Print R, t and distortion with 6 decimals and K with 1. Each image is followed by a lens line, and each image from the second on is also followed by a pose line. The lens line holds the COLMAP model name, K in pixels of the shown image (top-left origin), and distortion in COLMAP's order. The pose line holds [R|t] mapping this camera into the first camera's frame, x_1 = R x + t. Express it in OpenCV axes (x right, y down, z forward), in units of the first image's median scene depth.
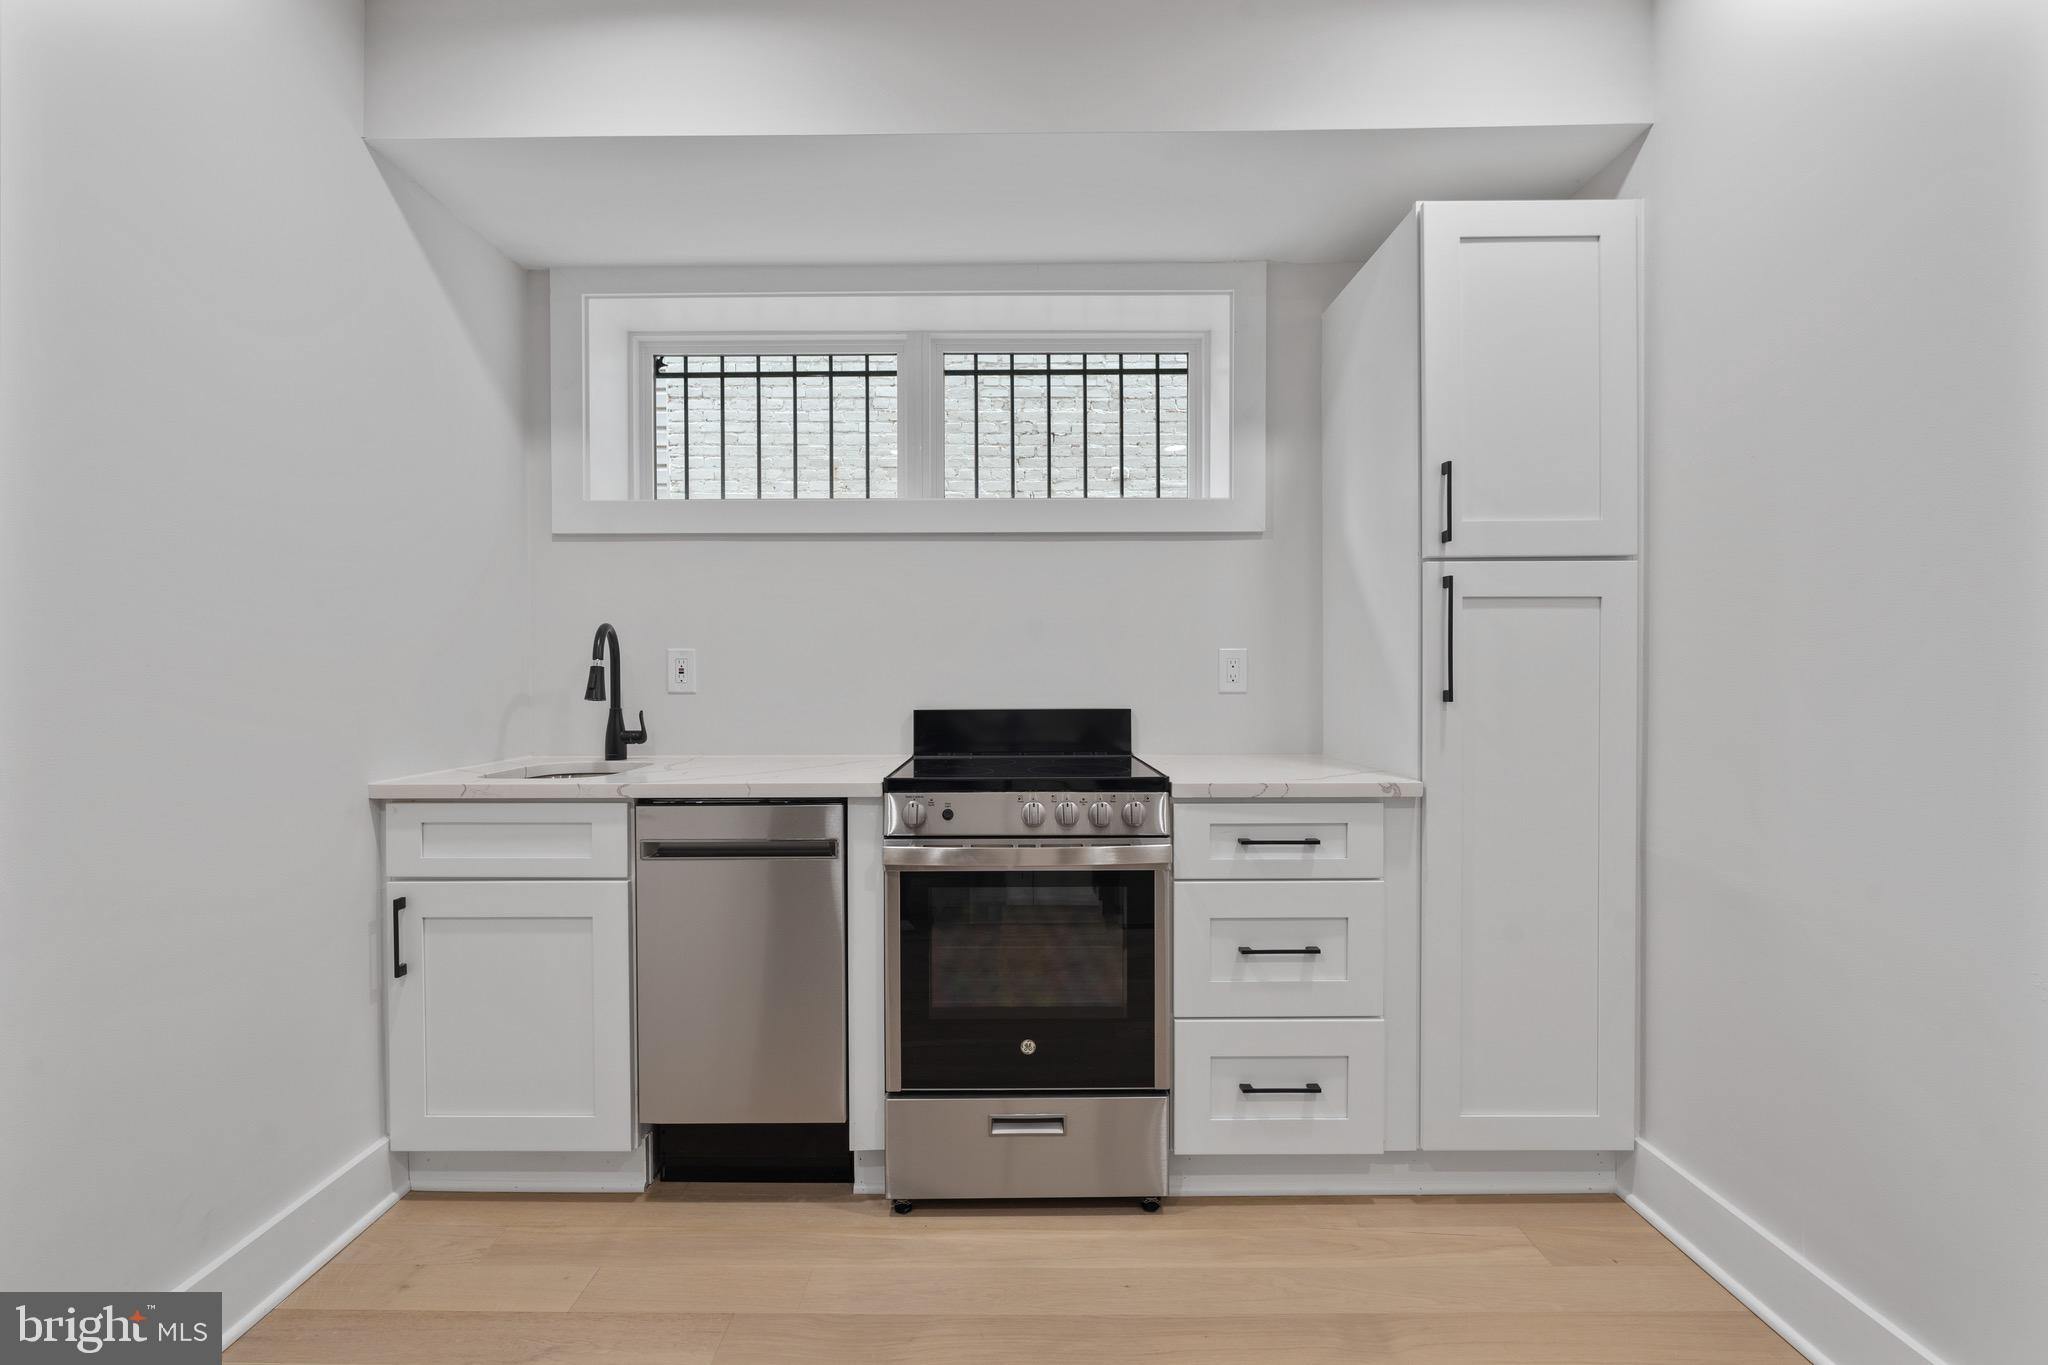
lens RADIAL K [[914.2, 0, 1020.3], [0, 914.2, 682.7], [0, 0, 1]] dist [-0.000884, -0.000064]
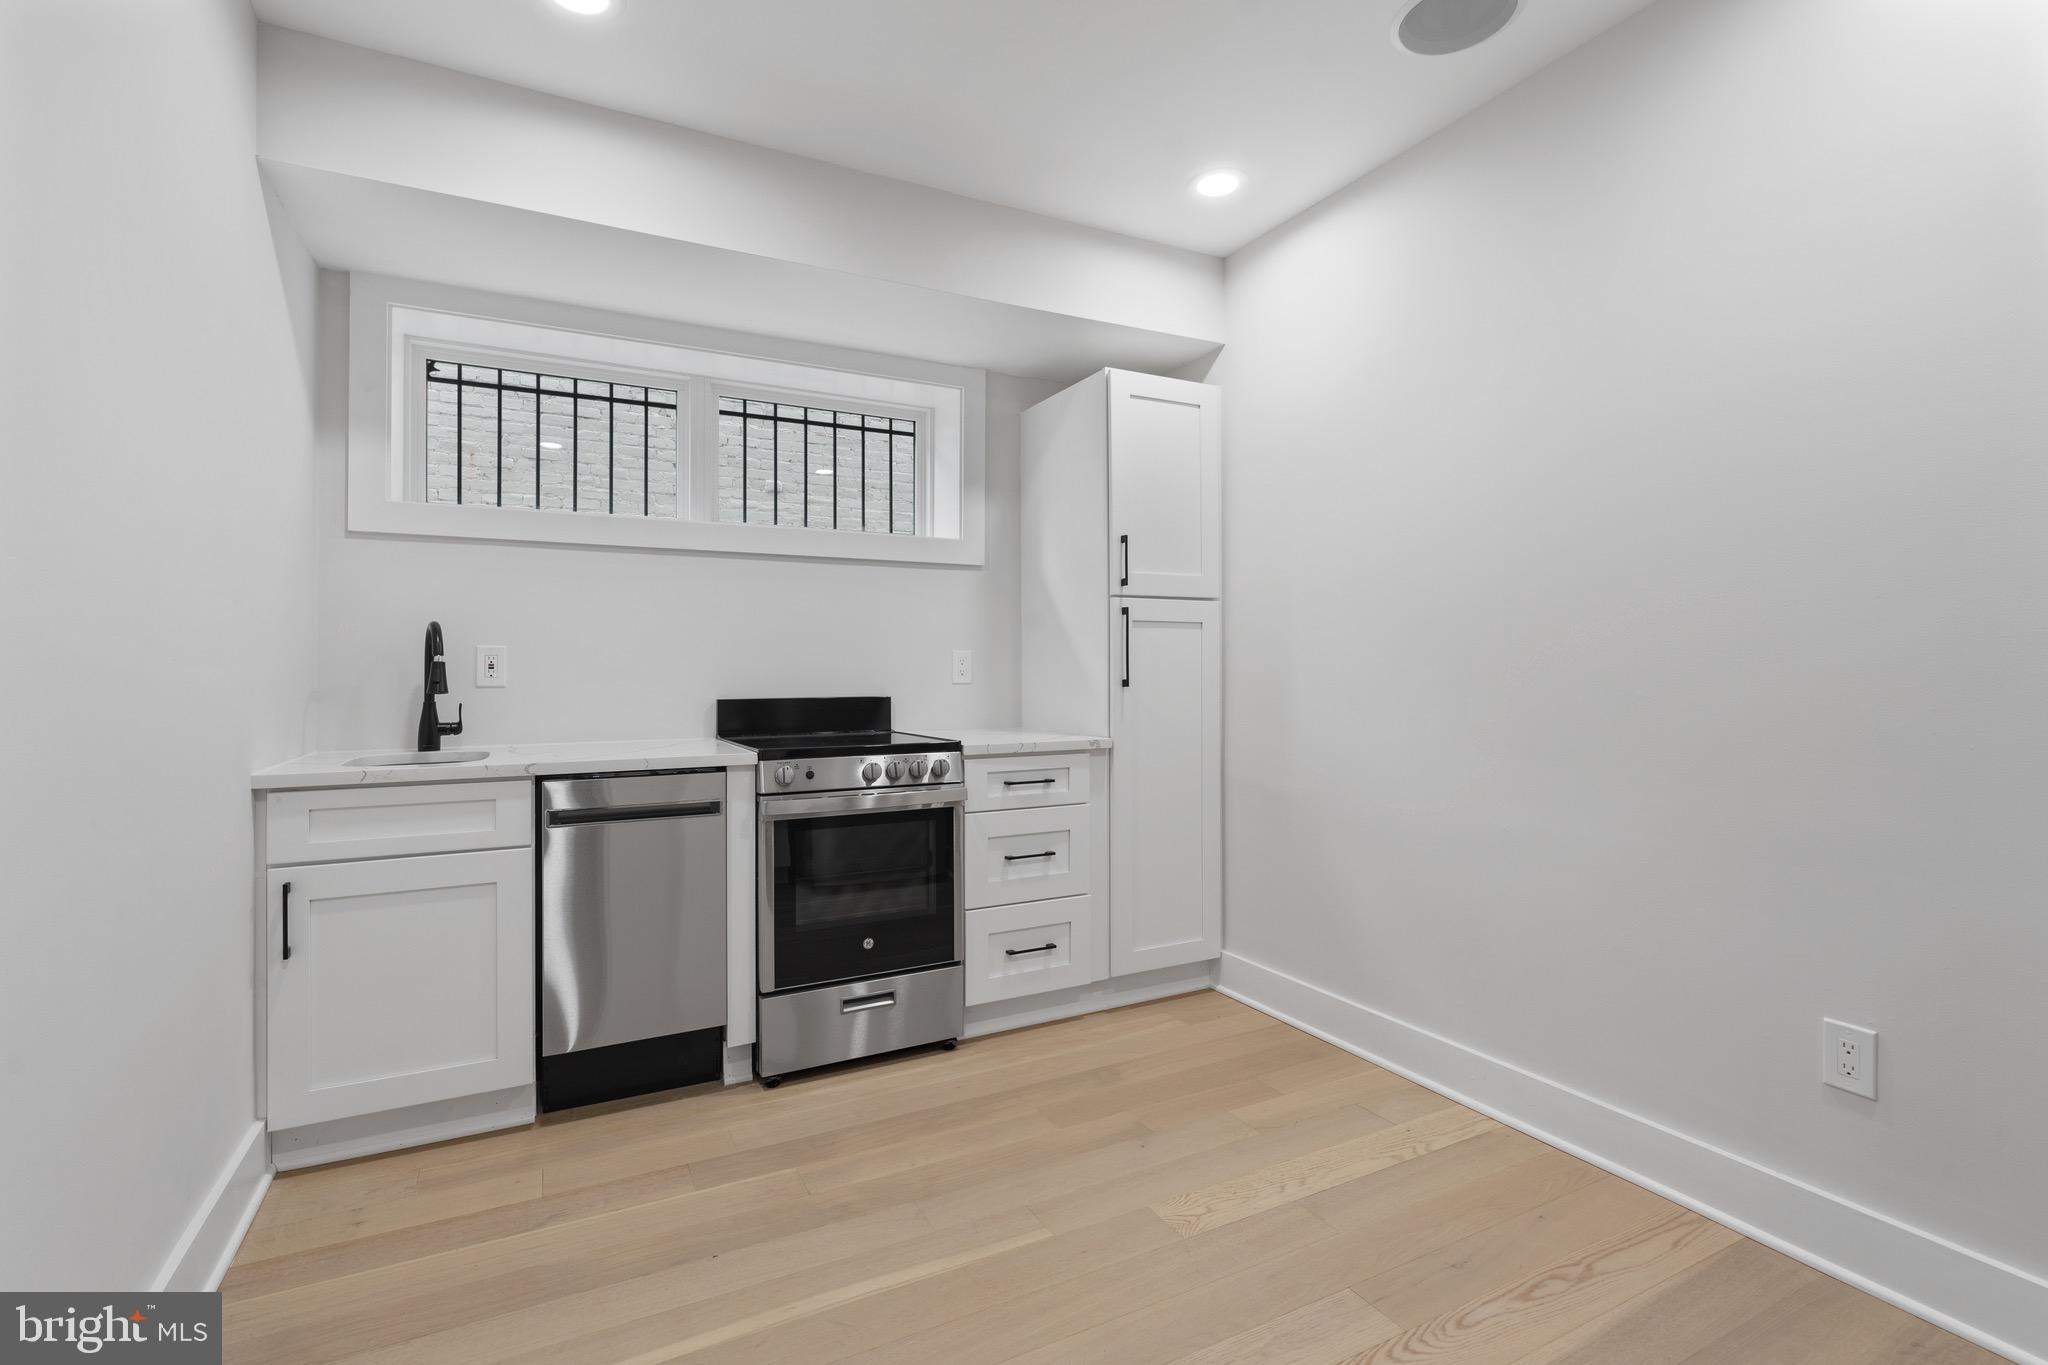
lens RADIAL K [[920.8, 0, 1017.0], [0, 920.8, 661.4], [0, 0, 1]] dist [0.000345, 0.000280]
pose [[0.889313, 0.004463, 0.457277, -0.416540], [0.004928, 0.999801, -0.019341, 0.006900], [-0.457272, 0.019454, 0.889114, -0.320657]]
